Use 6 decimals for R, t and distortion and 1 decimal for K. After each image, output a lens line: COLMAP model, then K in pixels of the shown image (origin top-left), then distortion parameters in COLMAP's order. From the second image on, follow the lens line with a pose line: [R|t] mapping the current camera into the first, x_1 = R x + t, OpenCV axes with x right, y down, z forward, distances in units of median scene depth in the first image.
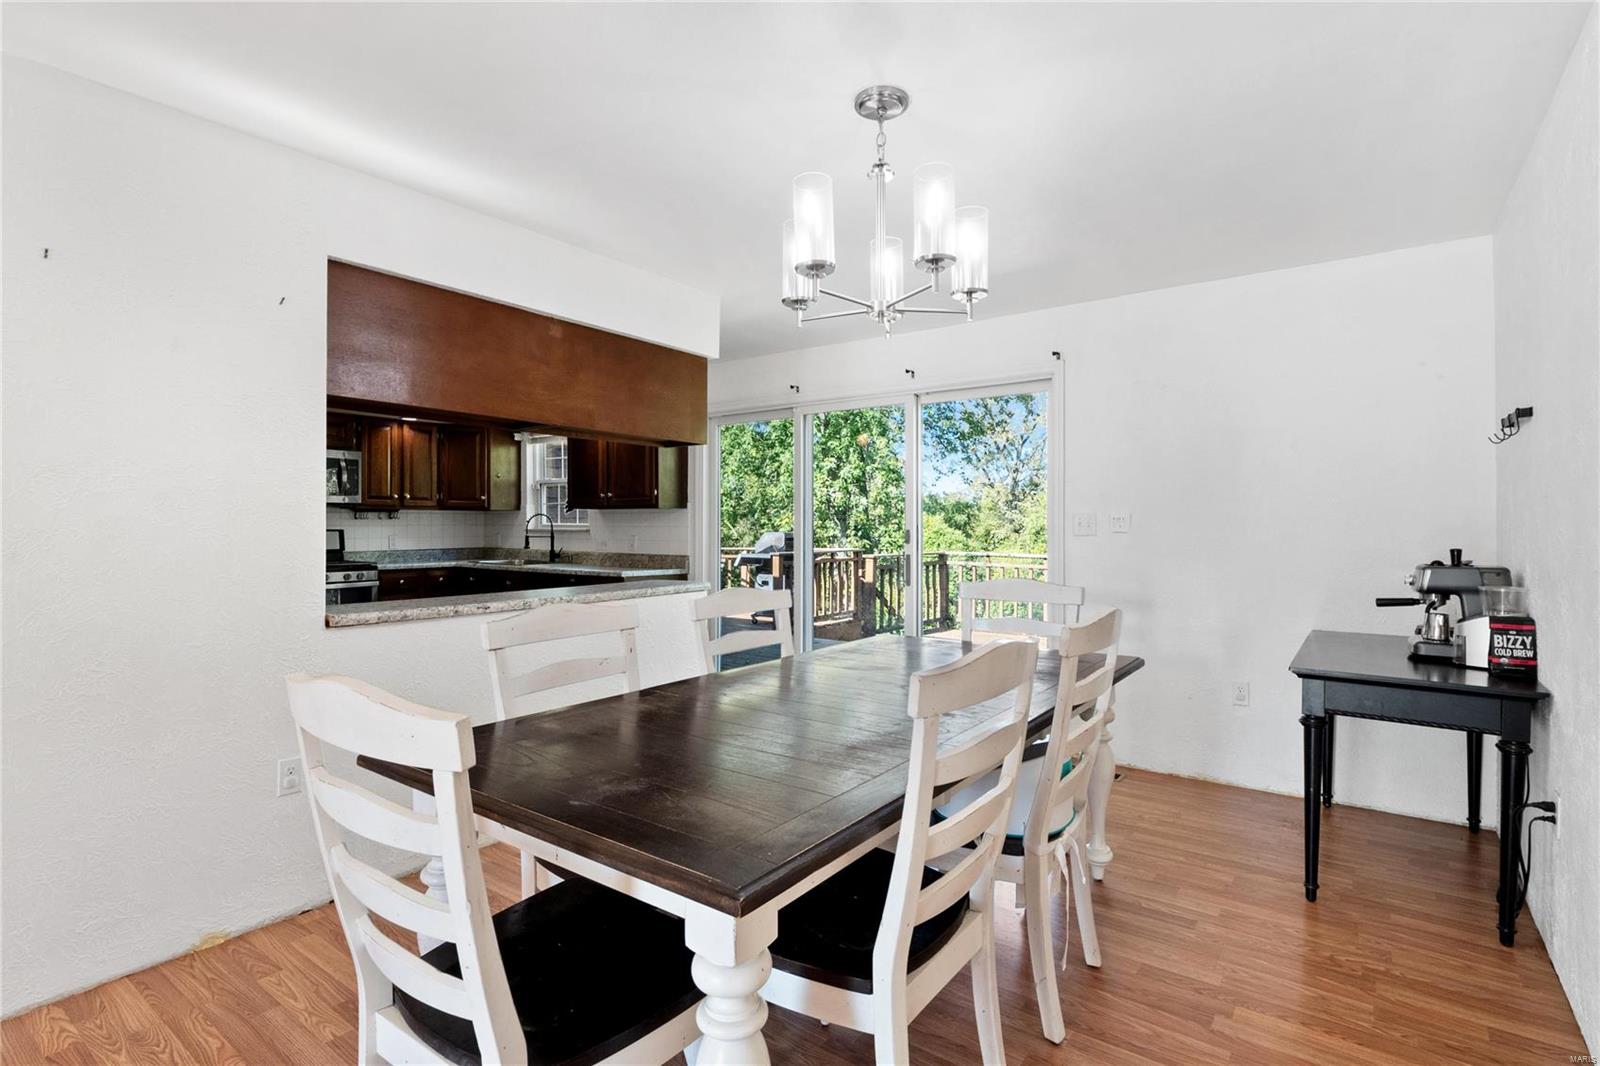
lens RADIAL K [[779.0, 0, 797.9], [0, 779.0, 530.3], [0, 0, 1]] dist [0.003703, -0.001853]
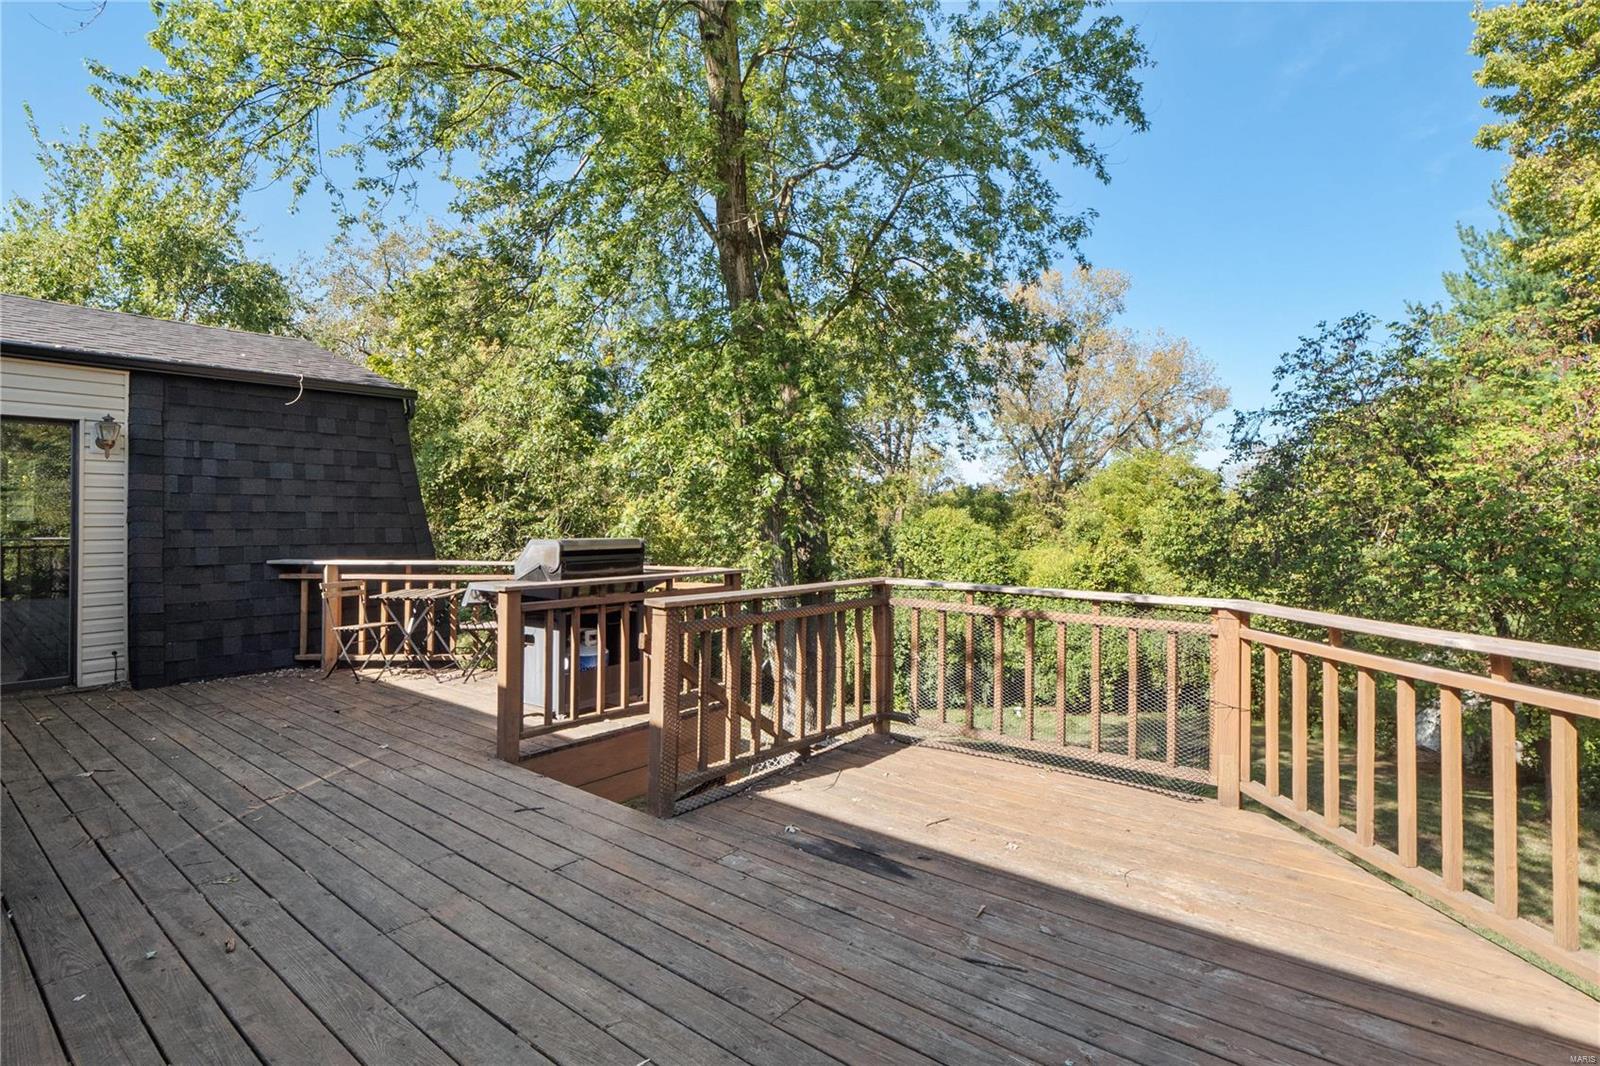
lens RADIAL K [[779.0, 0, 796.0], [0, 779.0, 522.5], [0, 0, 1]] dist [0.003703, -0.001853]
pose [[0.998572, -0.001343, -0.053408, 0.576524], [0.001193, 0.999995, -0.002843, -0.025472], [0.053411, 0.002775, 0.998569, 1.832583]]
